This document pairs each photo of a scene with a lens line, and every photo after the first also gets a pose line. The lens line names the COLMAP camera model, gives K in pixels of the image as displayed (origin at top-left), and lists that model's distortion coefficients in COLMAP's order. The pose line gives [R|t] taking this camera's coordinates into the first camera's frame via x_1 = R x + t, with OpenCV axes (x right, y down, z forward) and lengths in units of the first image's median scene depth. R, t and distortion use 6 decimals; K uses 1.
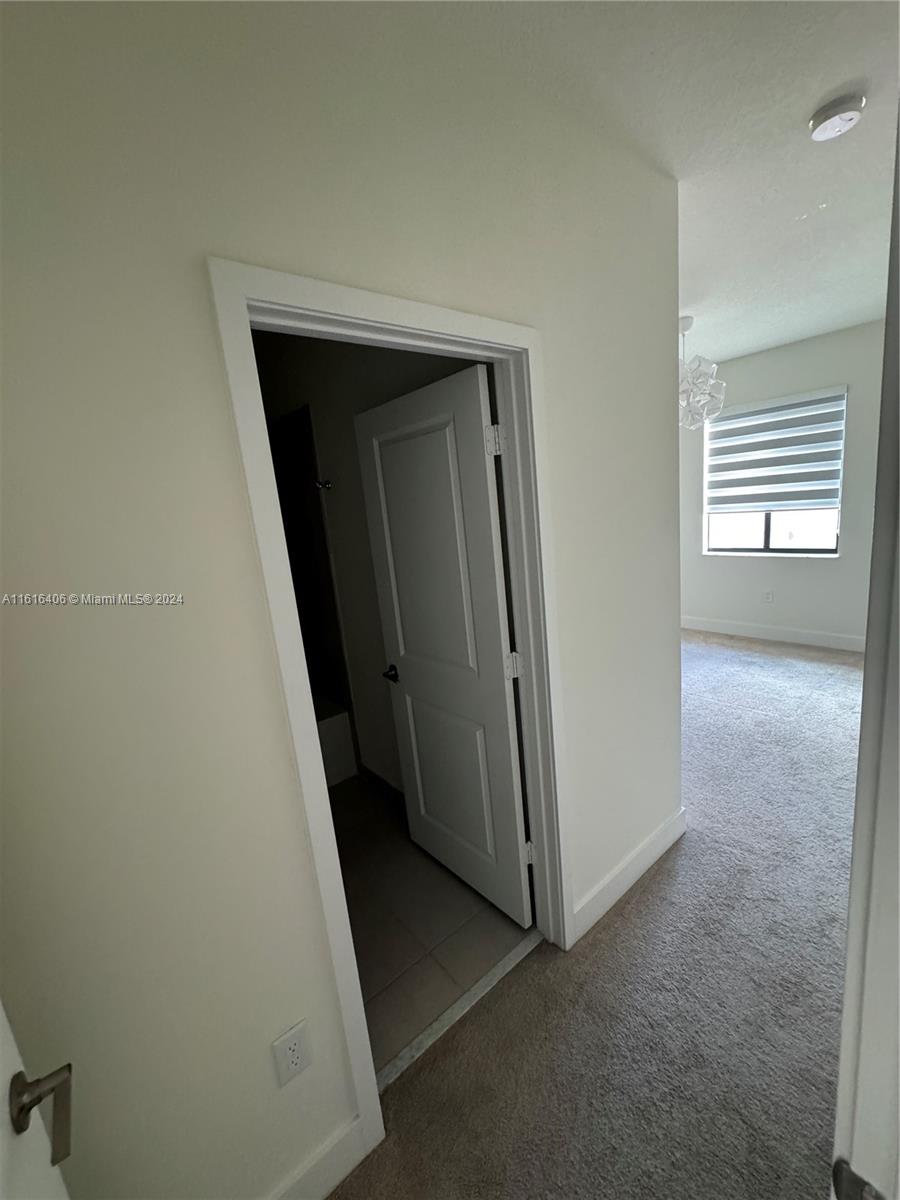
lens RADIAL K [[477.6, 0, 444.0], [0, 477.6, 600.4], [0, 0, 1]] dist [-0.000154, 0.000515]
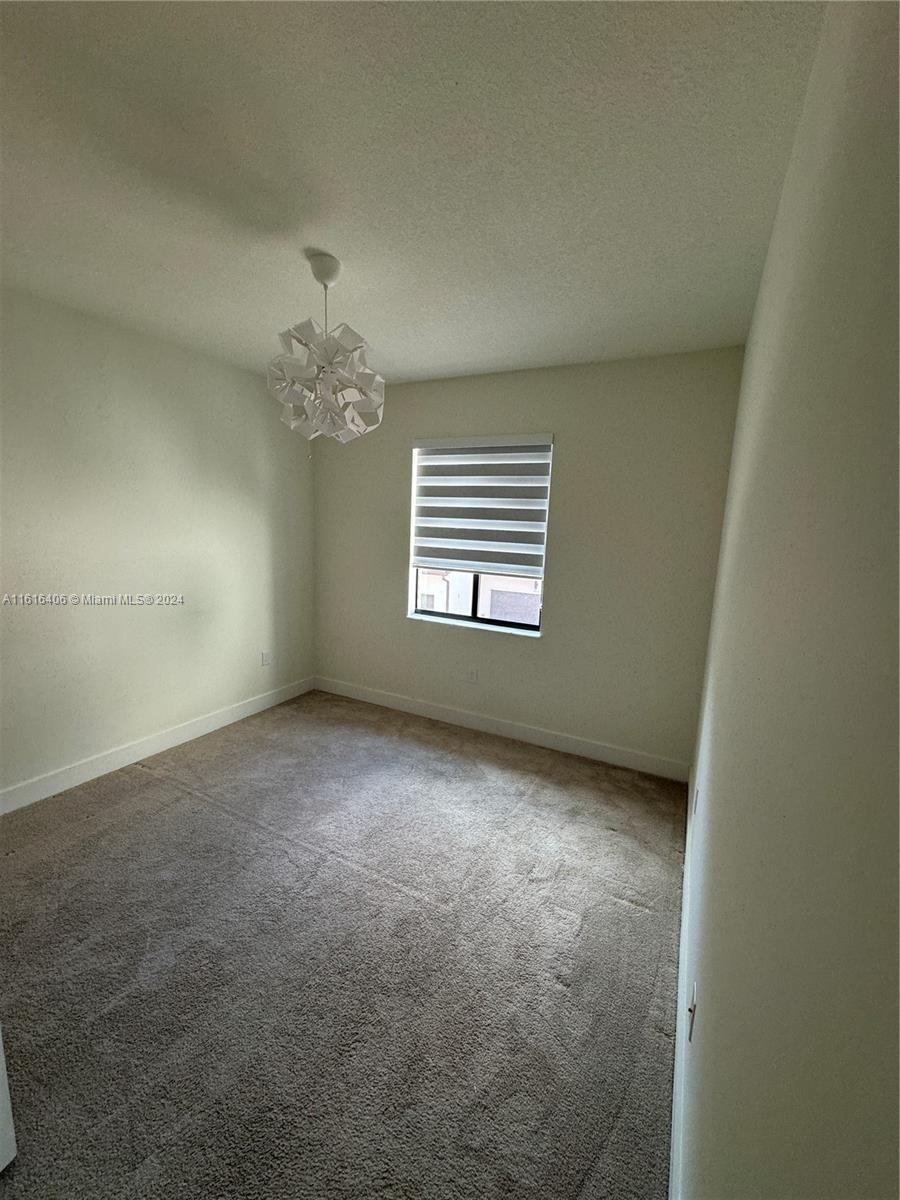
lens RADIAL K [[477.6, 0, 449.0], [0, 477.6, 596.6], [0, 0, 1]] dist [-0.000154, 0.000515]
pose [[0.906753, 0.073521, 0.415203, 0.308163], [-0.049217, 0.996405, -0.068952, -0.088867], [-0.418780, 0.042088, 0.907112, 0.286666]]
